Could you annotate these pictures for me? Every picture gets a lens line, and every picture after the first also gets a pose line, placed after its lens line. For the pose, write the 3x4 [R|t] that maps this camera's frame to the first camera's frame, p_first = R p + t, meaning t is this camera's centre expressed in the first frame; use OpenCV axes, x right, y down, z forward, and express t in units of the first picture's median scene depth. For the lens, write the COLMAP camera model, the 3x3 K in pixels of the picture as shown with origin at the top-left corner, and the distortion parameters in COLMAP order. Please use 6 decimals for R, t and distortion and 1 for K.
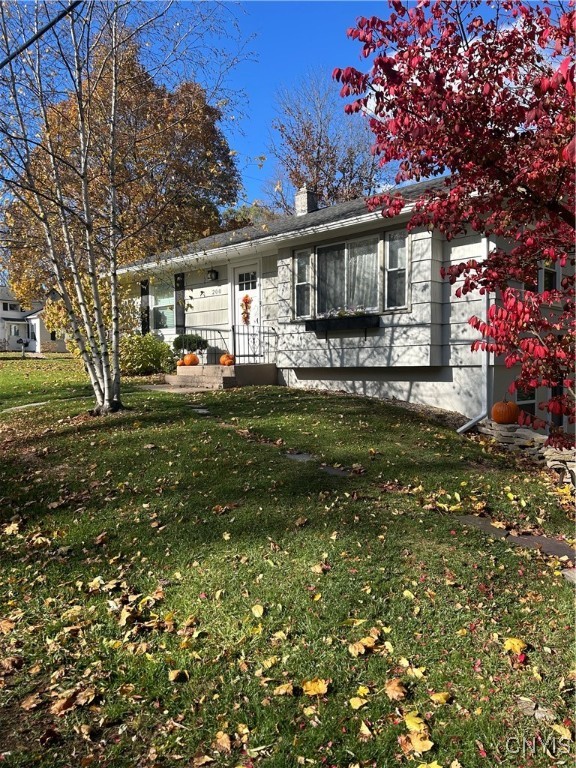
lens RADIAL K [[579.3, 0, 287.7], [0, 579.3, 389.1], [0, 0, 1]] dist [0.039205, -0.014213]
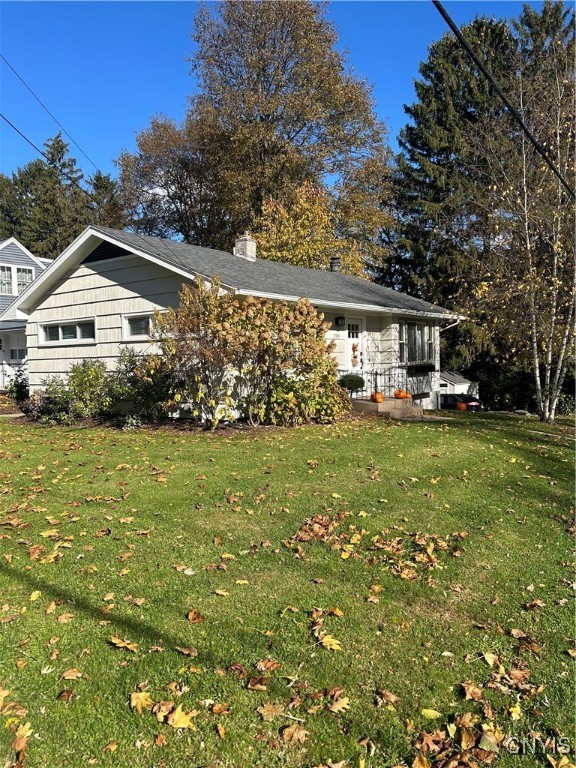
lens RADIAL K [[579.3, 0, 288.3], [0, 579.3, 382.8], [0, 0, 1]] dist [0.039205, -0.014213]
pose [[-0.139971, -0.027219, 0.989781, -1.512964], [0.070695, 0.996796, 0.037409, -0.157567], [-0.987629, 0.075208, -0.137598, 1.566526]]
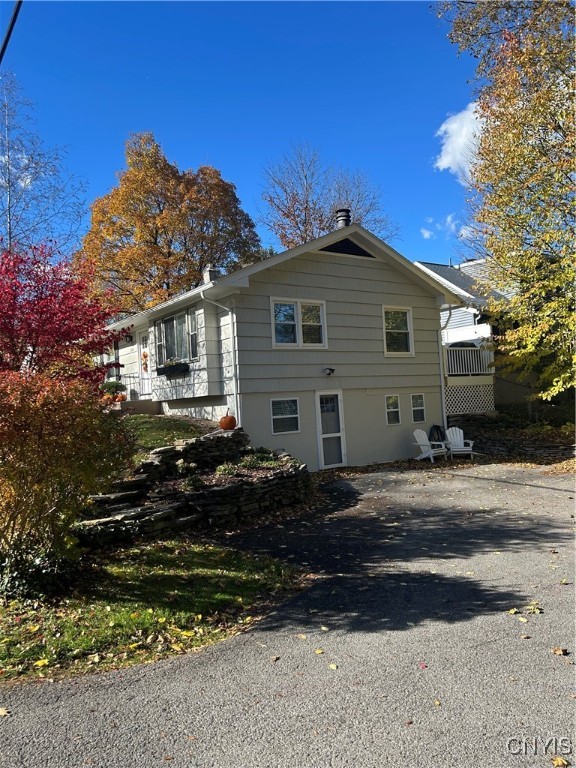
lens RADIAL K [[579.3, 0, 289.0], [0, 579.3, 381.4], [0, 0, 1]] dist [0.039205, -0.014213]
pose [[0.984189, -0.057943, -0.167378, 0.606971], [0.045916, 0.996137, -0.074858, 0.039846], [0.171069, 0.065989, 0.983047, -0.395594]]
